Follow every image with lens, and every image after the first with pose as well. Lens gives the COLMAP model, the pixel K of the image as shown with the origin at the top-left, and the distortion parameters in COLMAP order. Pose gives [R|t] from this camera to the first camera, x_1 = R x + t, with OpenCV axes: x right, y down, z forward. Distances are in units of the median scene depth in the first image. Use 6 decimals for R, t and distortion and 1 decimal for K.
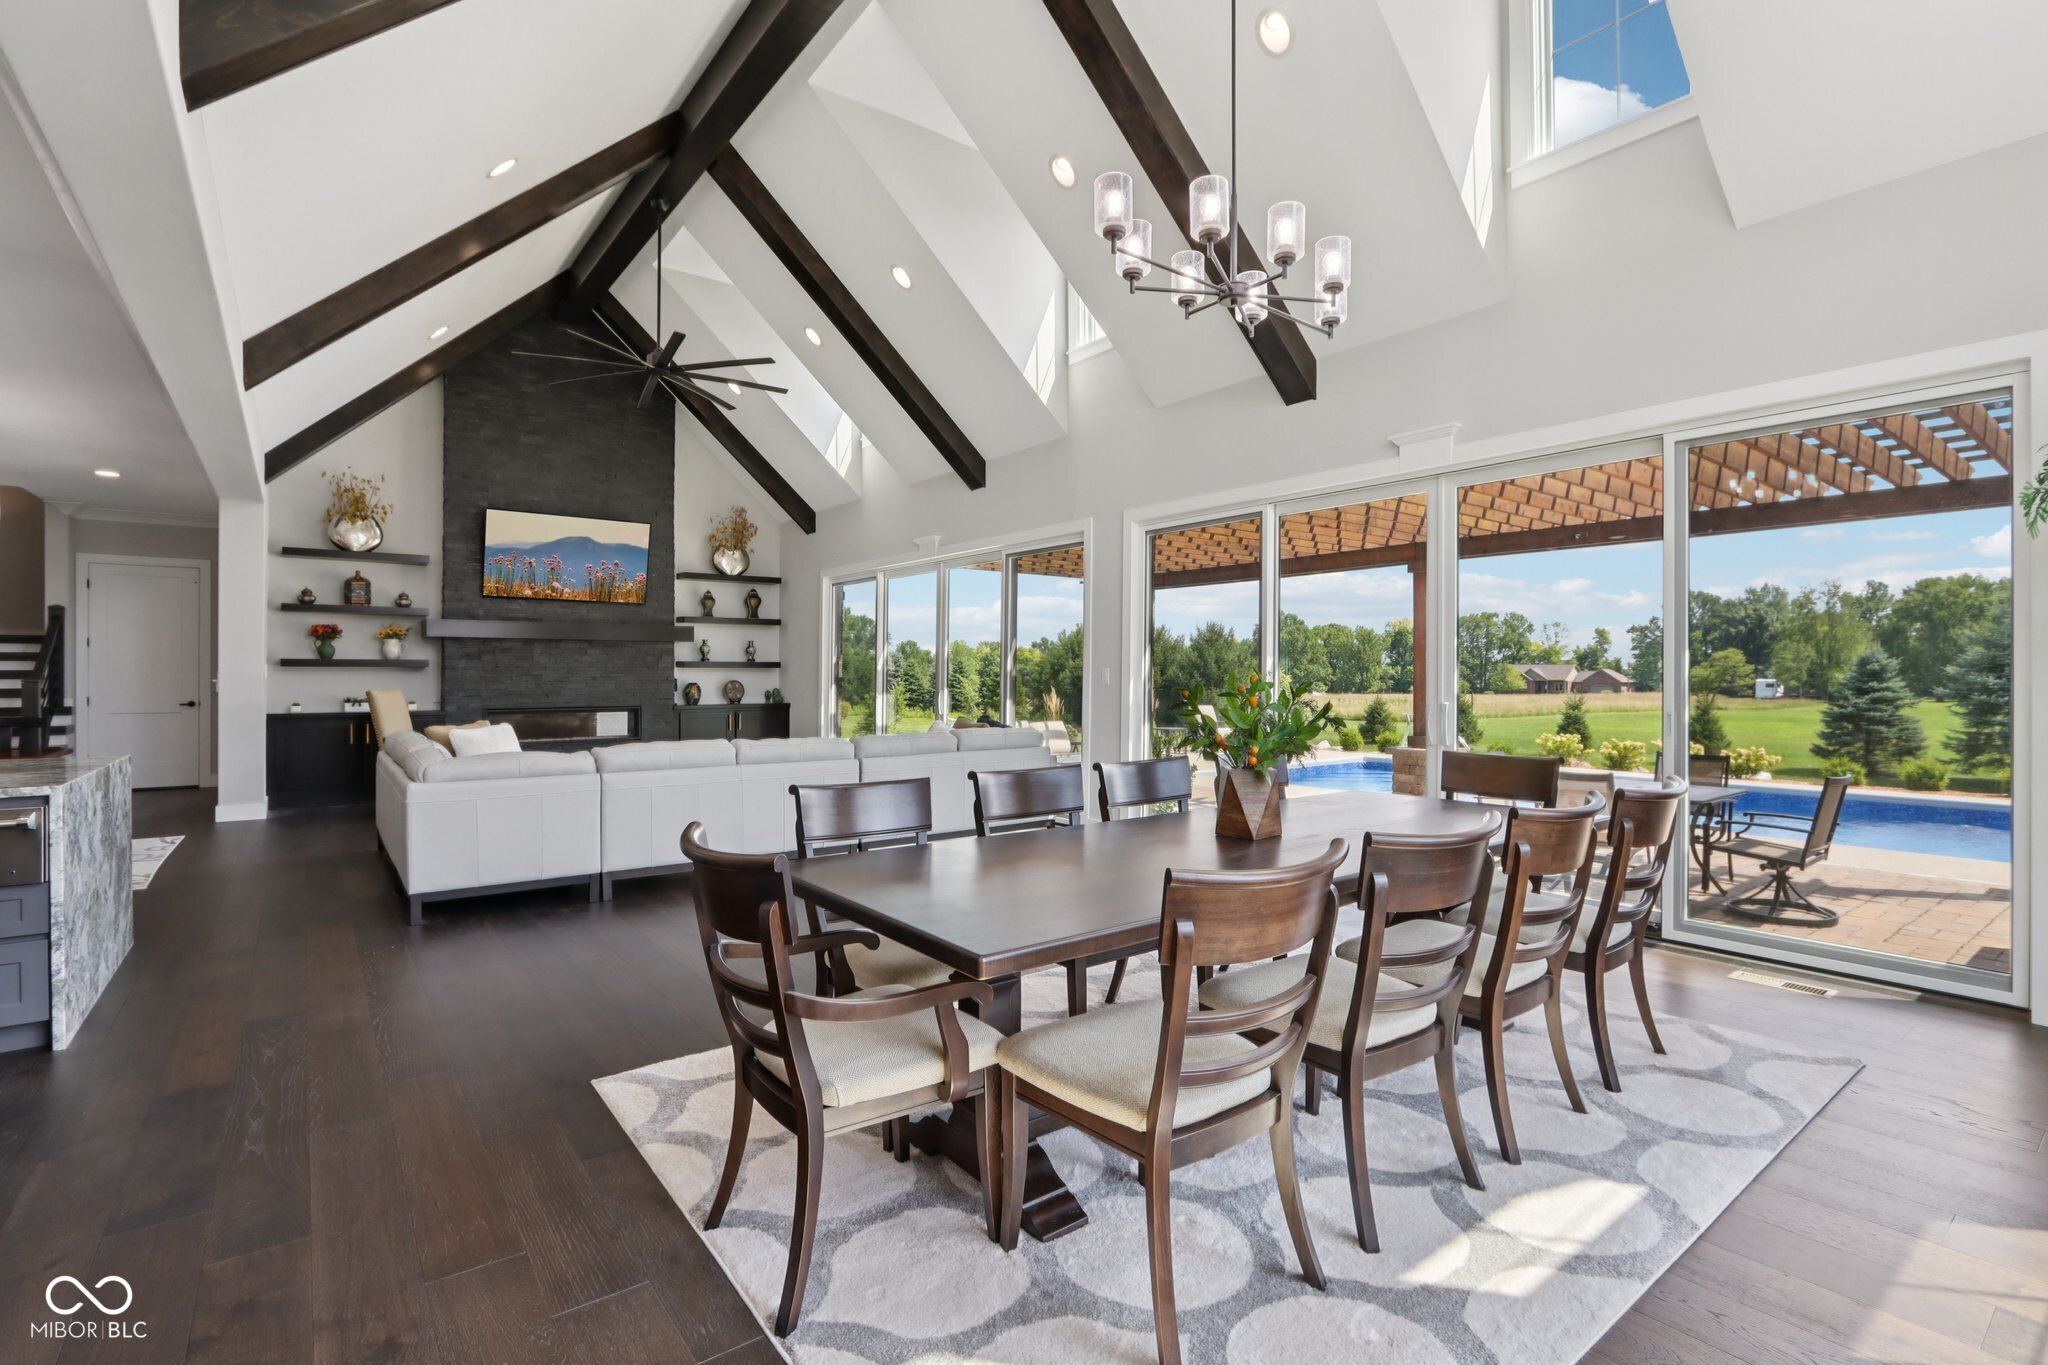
lens RADIAL K [[961.7, 0, 1023.6], [0, 961.7, 672.5], [0, 0, 1]] dist [-0.012854, 0.000243]
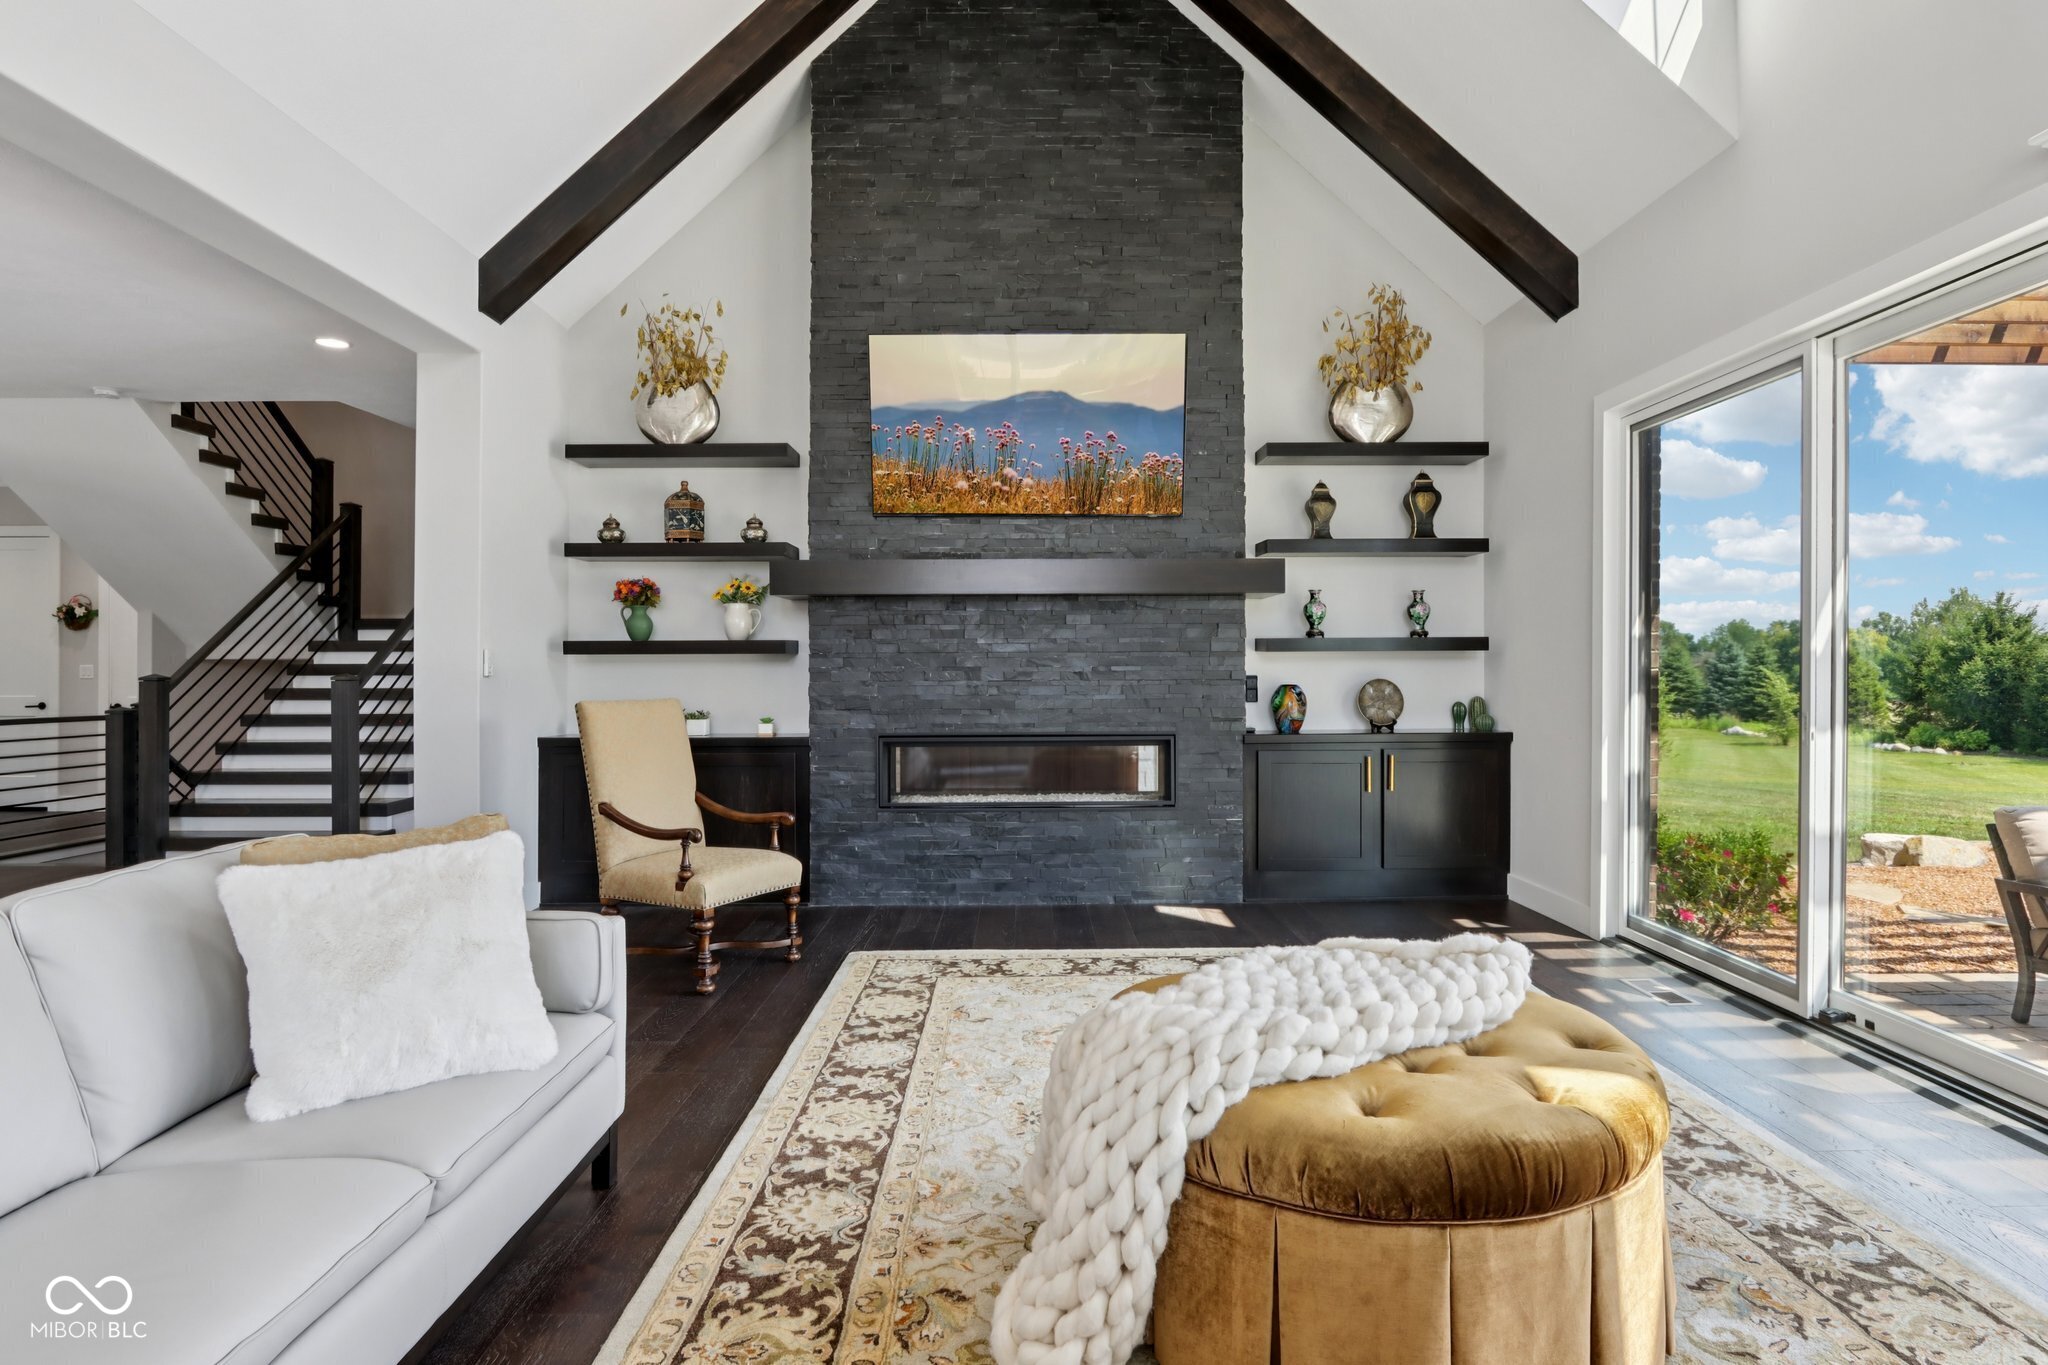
lens RADIAL K [[1091.7, 0, 1027.6], [0, 1091.7, 659.4], [0, 0, 1]] dist [-0.016225, 0.000636]
pose [[0.800159, -0.007012, -0.599747, -0.135522], [0.003760, 0.999971, -0.006675, 0.001895], [0.599777, 0.003086, 0.800161, 0.523461]]
